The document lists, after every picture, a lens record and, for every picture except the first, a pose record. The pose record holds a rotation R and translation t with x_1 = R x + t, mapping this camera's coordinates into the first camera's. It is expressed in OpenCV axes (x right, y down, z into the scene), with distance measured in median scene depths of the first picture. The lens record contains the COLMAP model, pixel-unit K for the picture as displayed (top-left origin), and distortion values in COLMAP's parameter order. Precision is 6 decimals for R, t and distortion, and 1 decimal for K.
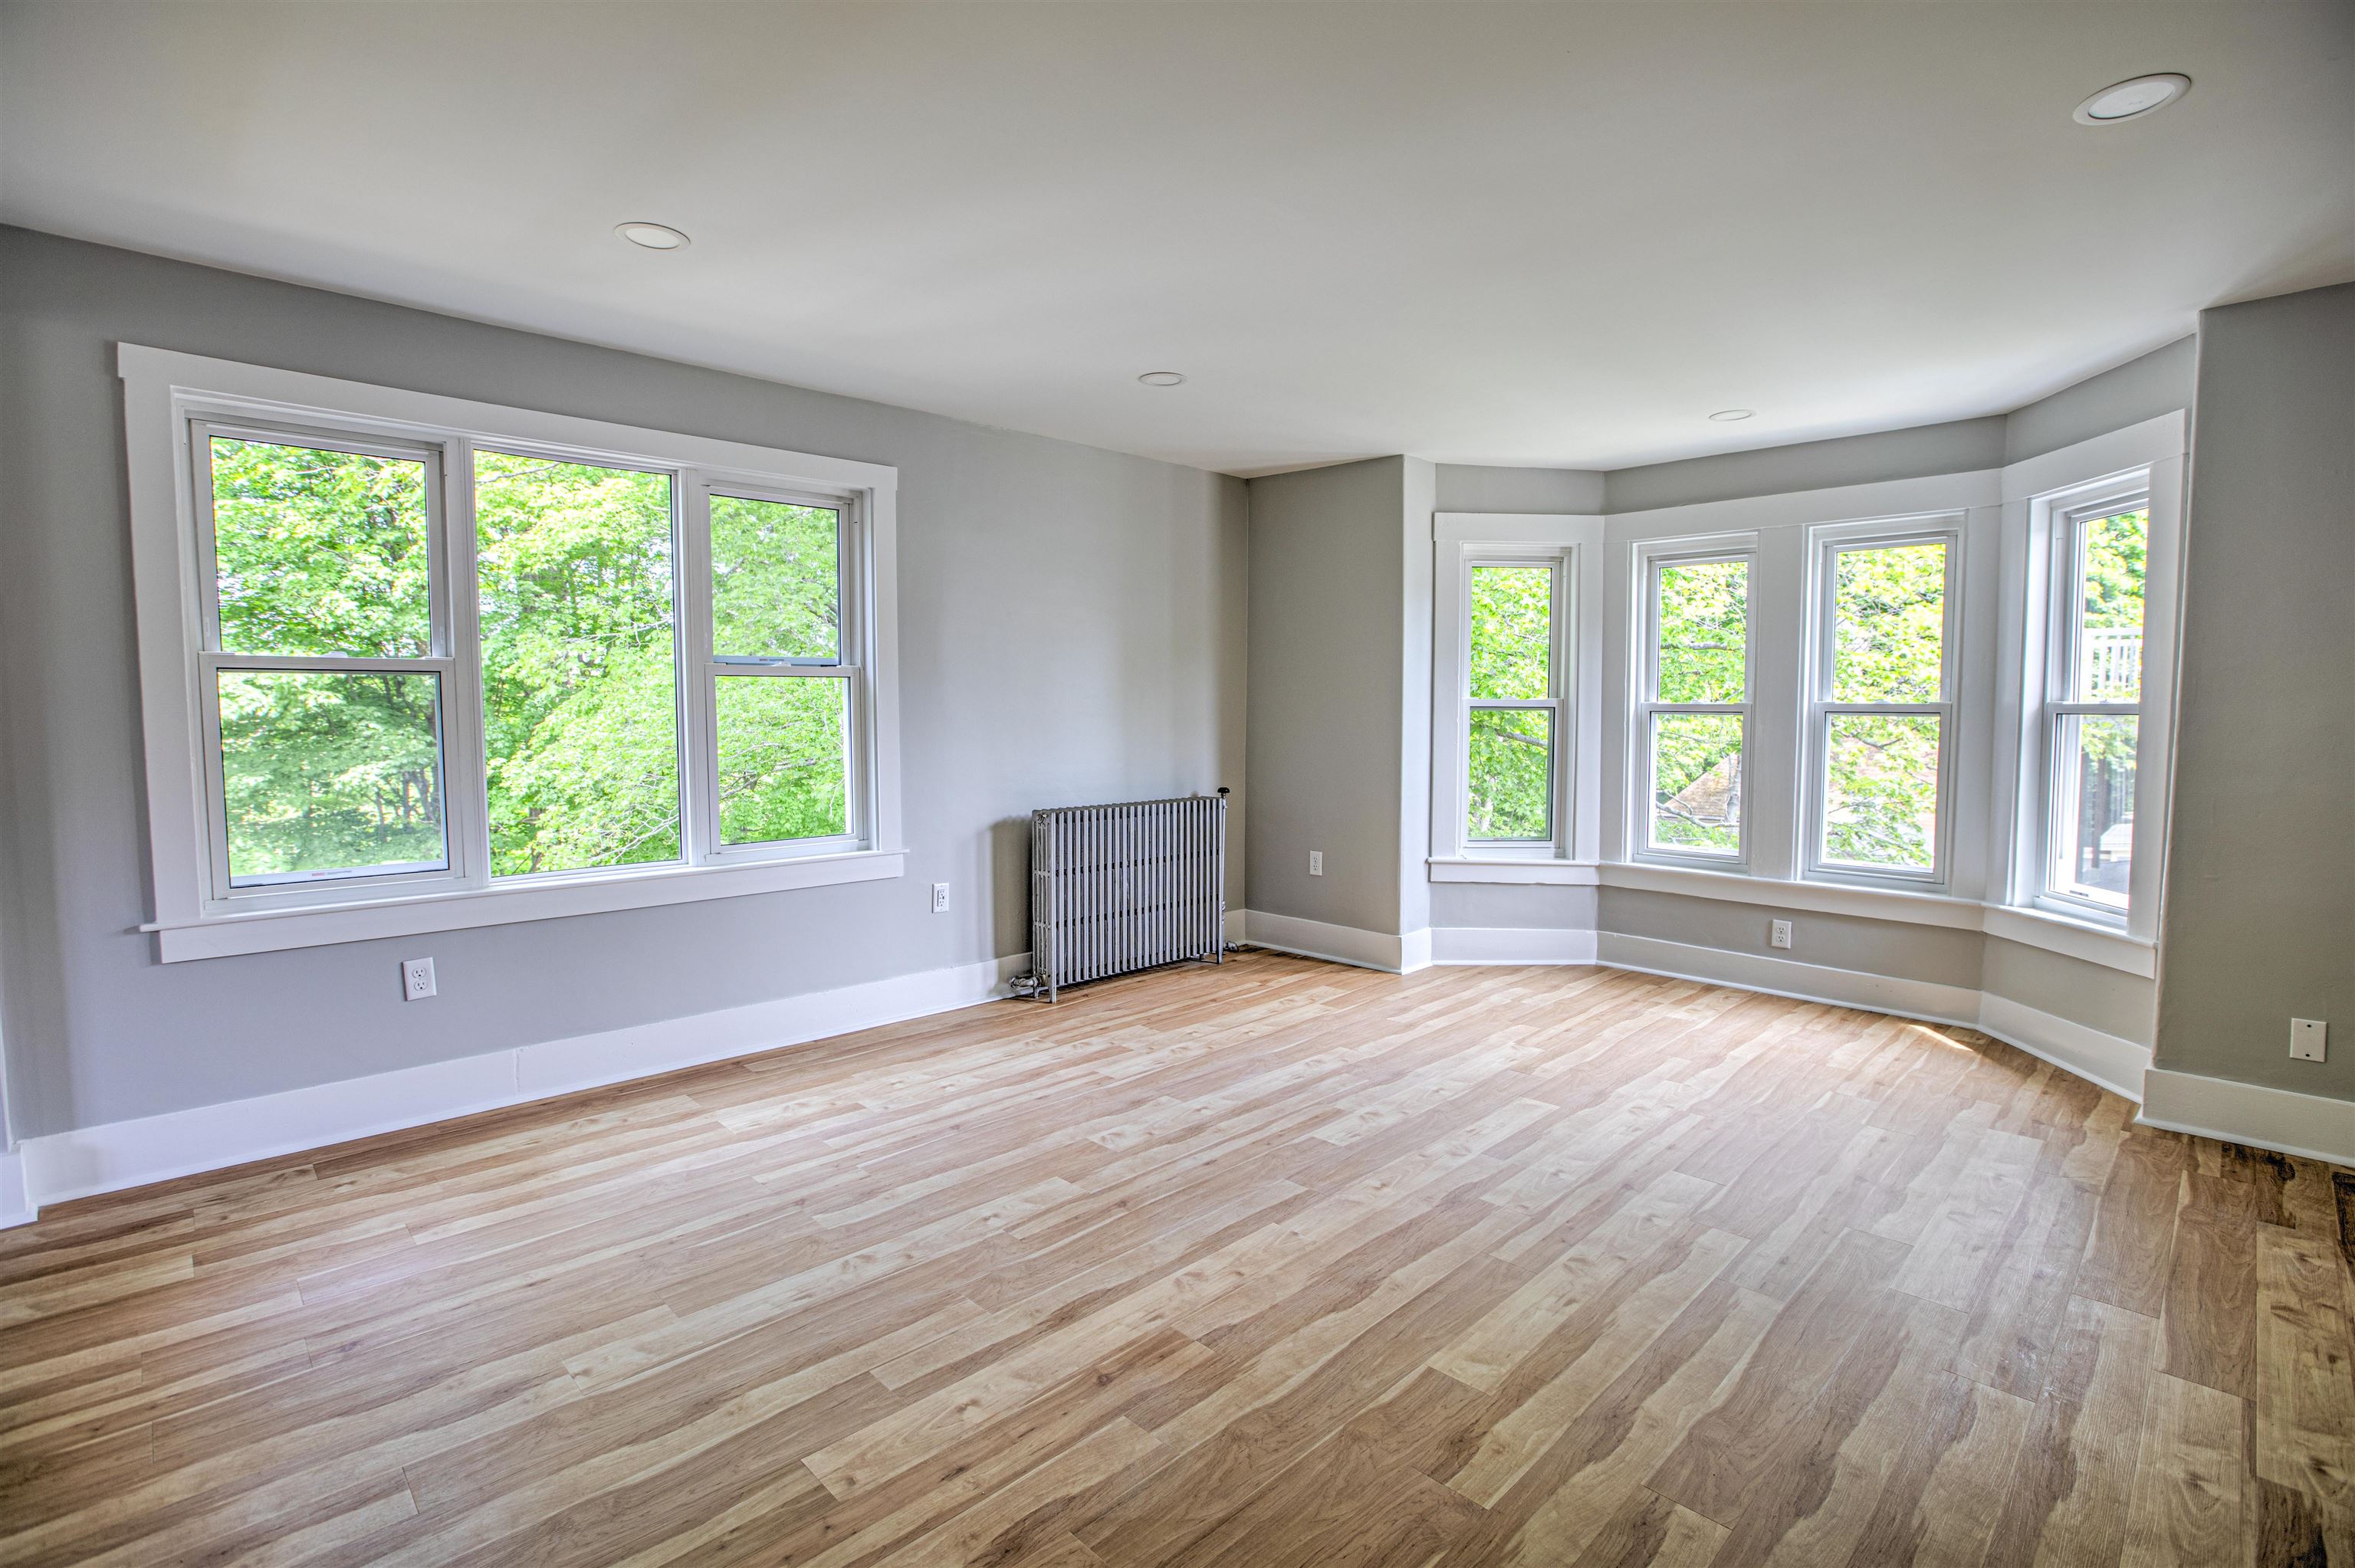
lens RADIAL K [[1091.9, 0, 1195.4], [0, 1091.9, 779.4], [0, 0, 1]] dist [-0.050775, 0.018936]
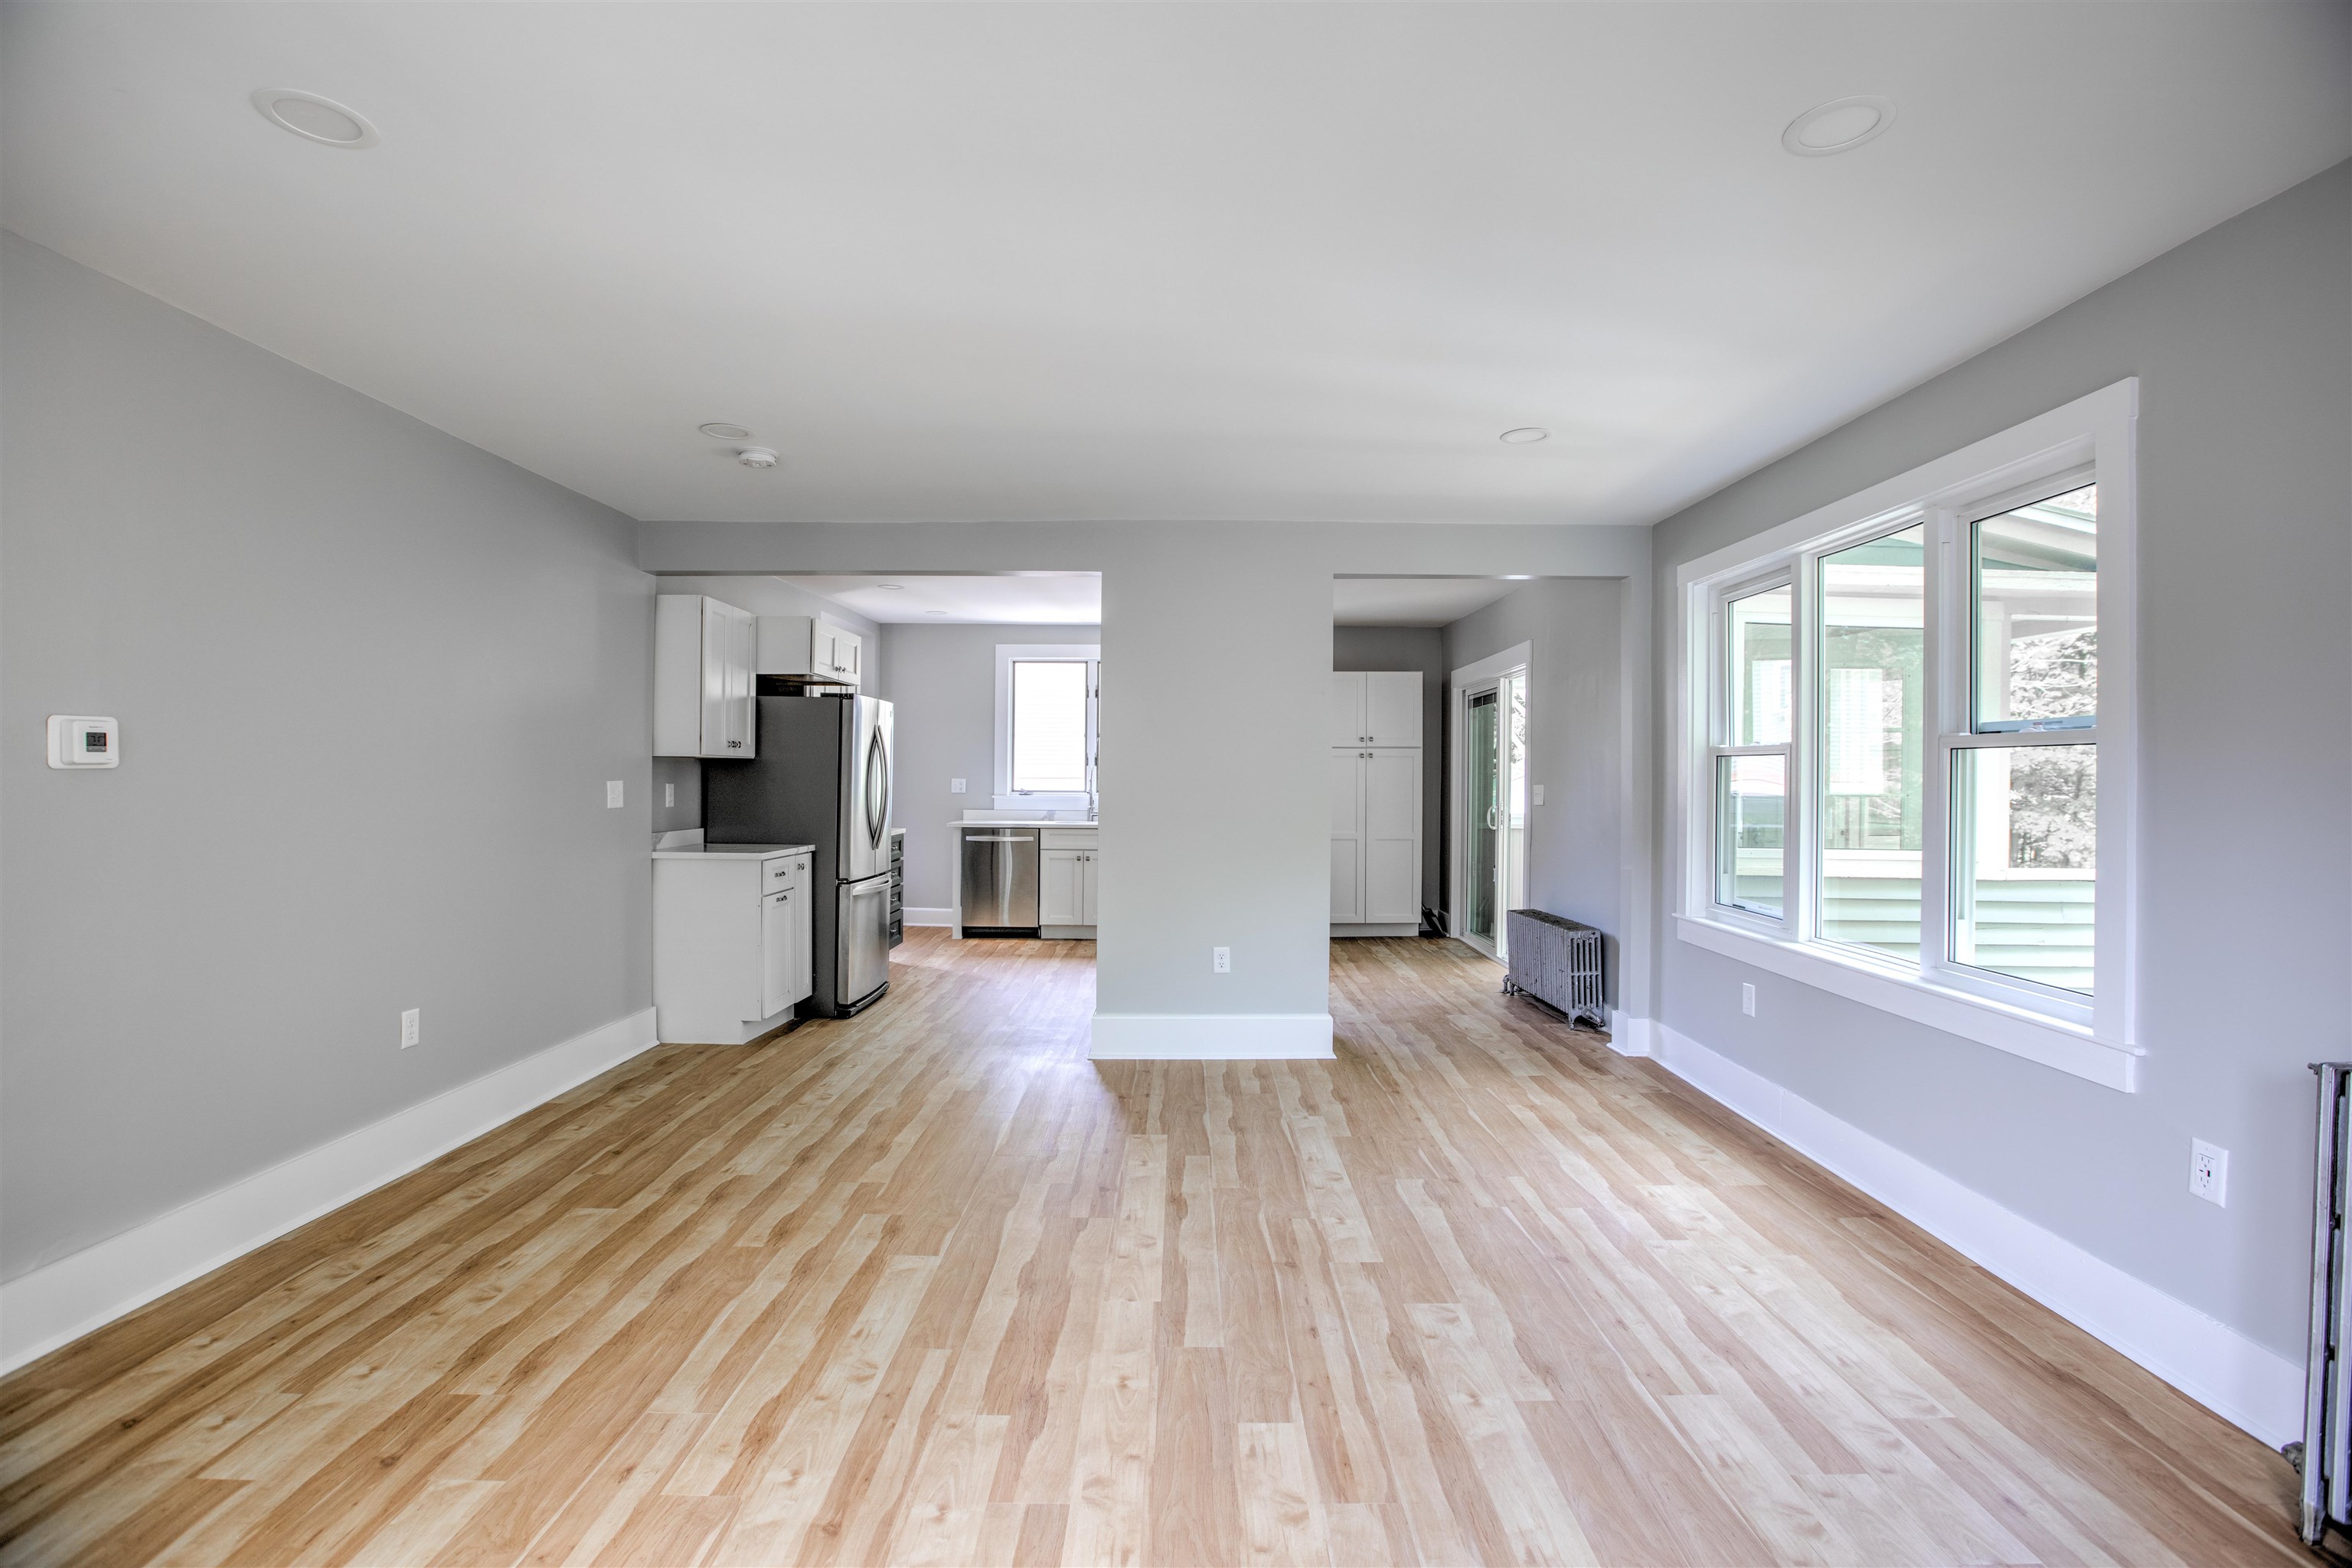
lens RADIAL K [[1079.5, 0, 1179.9], [0, 1079.5, 778.9], [0, 0, 1]] dist [-0.046936, 0.019053]
pose [[-0.713243, -0.001969, -0.700914, 0.619282], [-0.054290, 0.997147, 0.052443, -0.099707], [0.698811, 0.075457, -0.711315, 1.387073]]
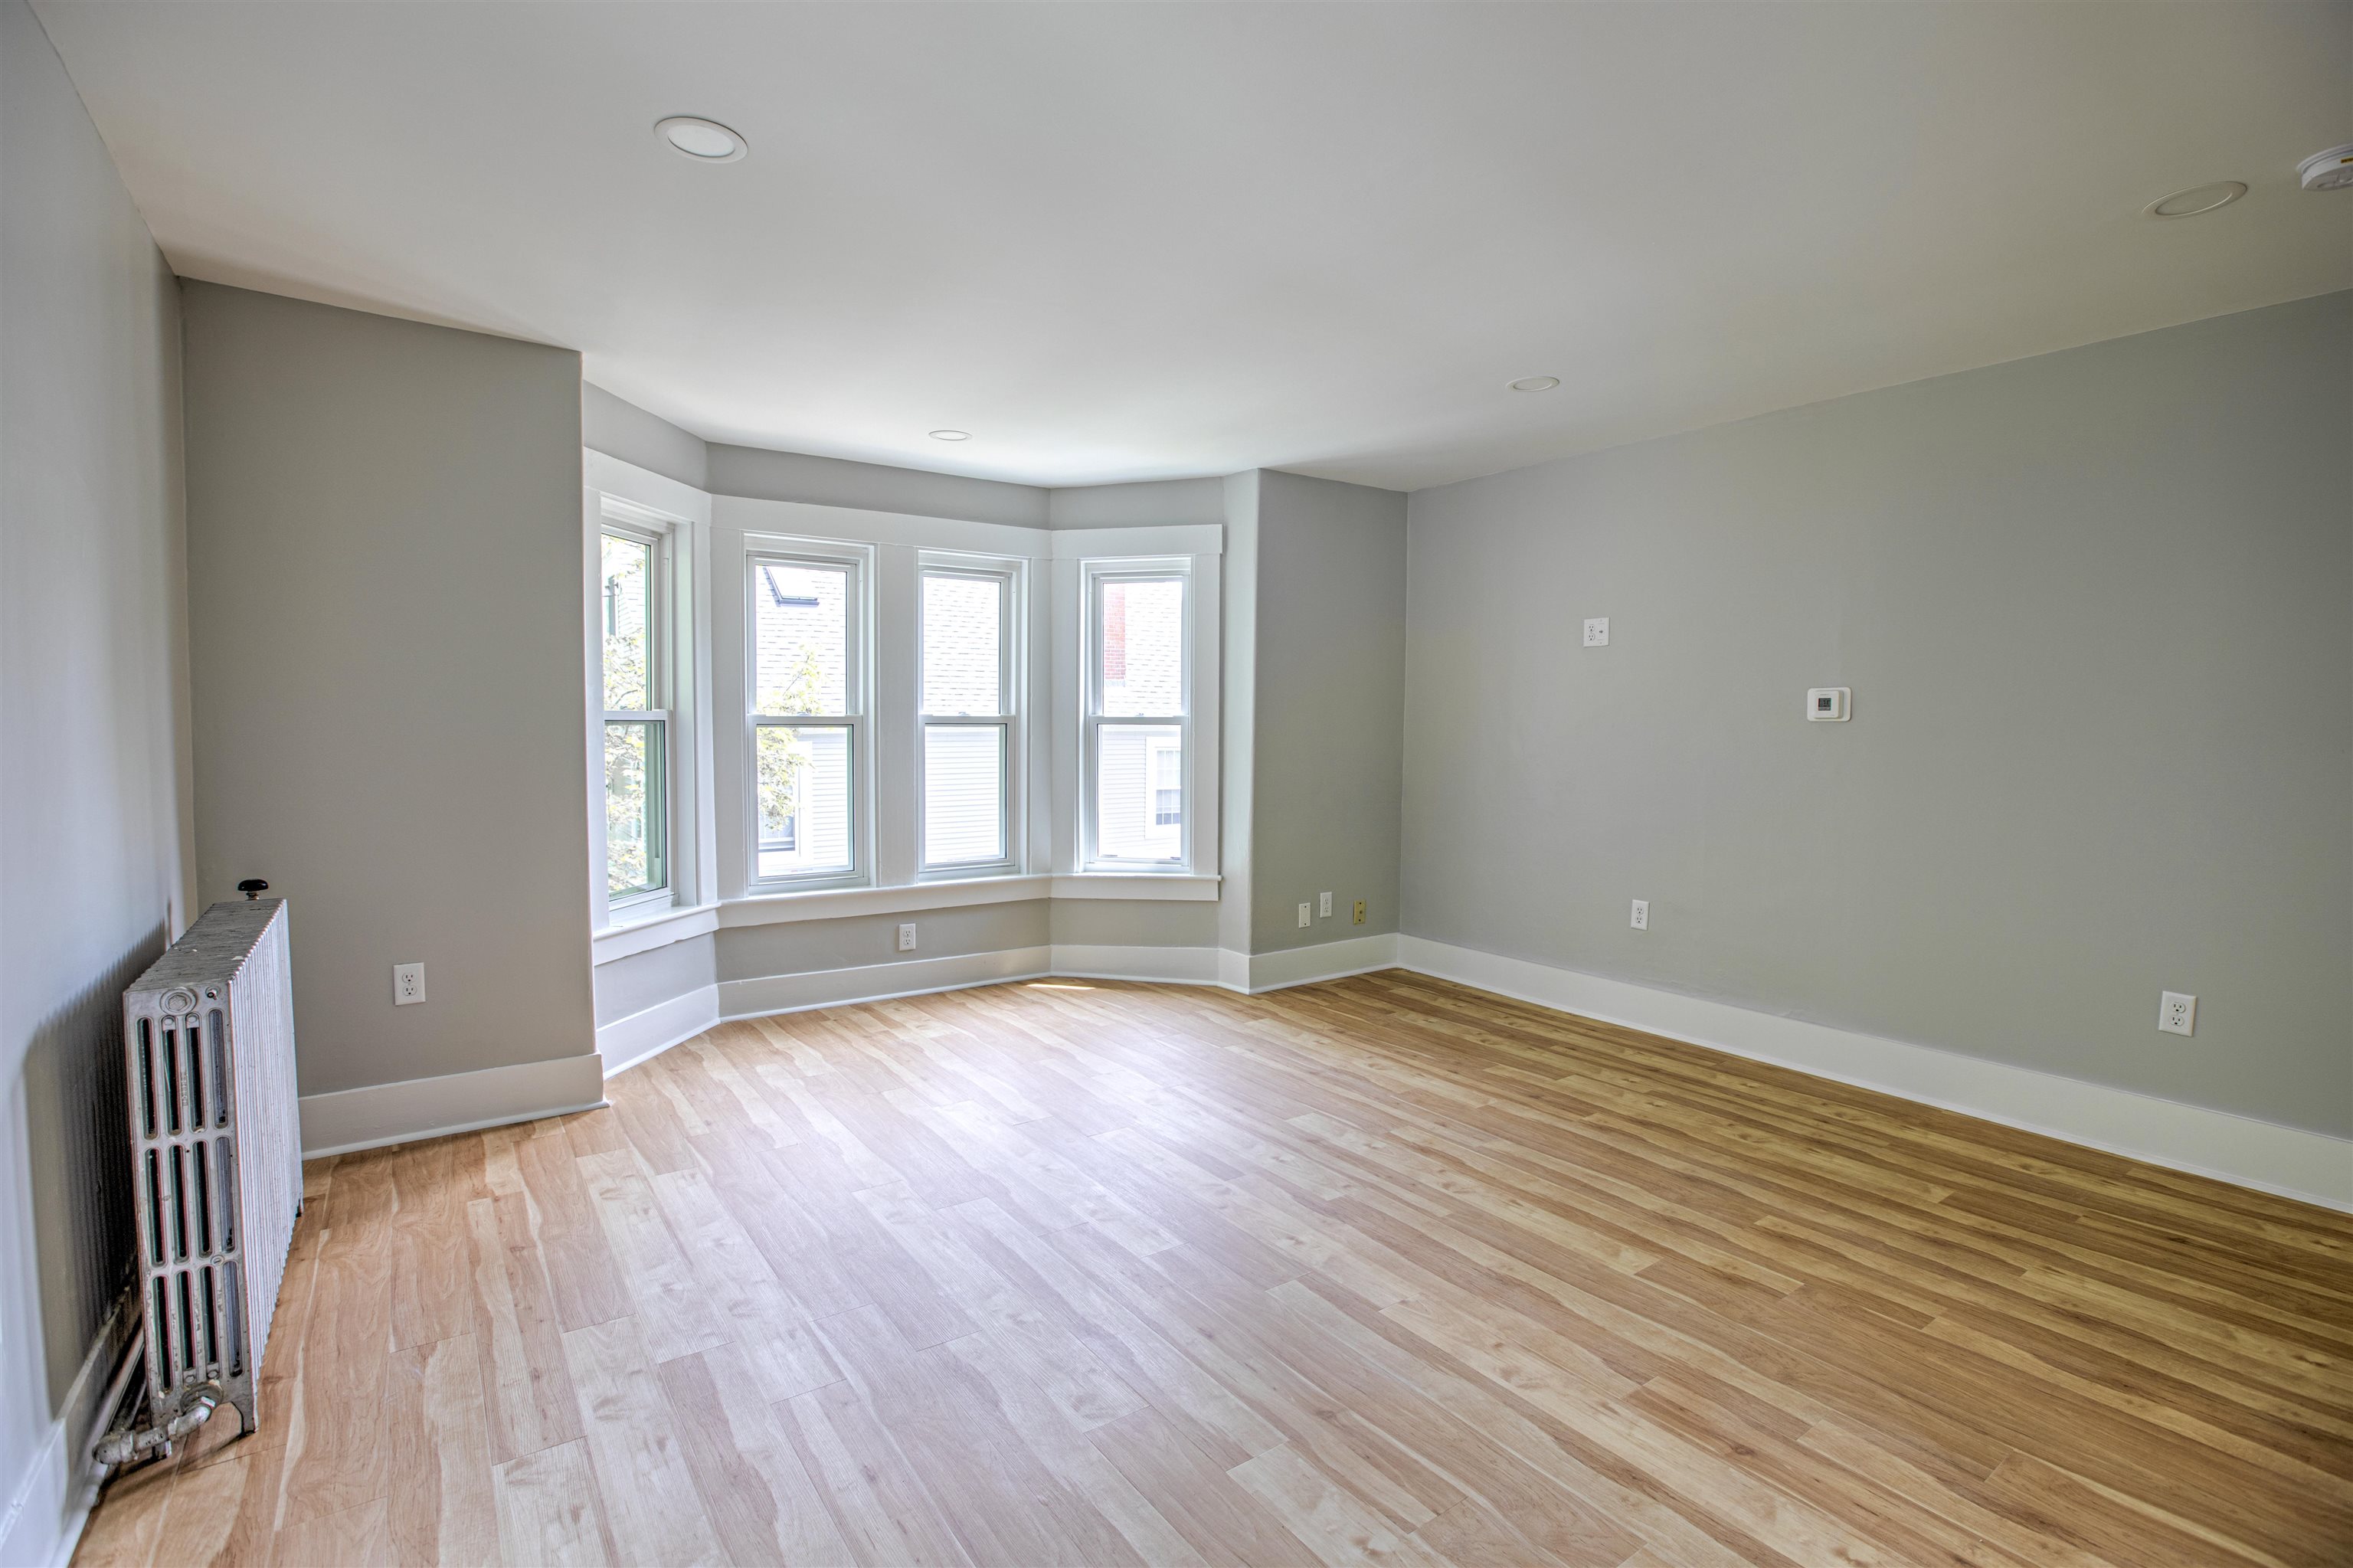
lens RADIAL K [[1091.2, 0, 1194.4], [0, 1091.2, 779.4], [0, 0, 1]] dist [-0.050775, 0.018936]
pose [[0.162838, -0.054543, 0.985144, -0.658375], [0.059461, 0.997199, 0.045381, -0.059797], [-0.984859, 0.051188, 0.165625, 0.812554]]
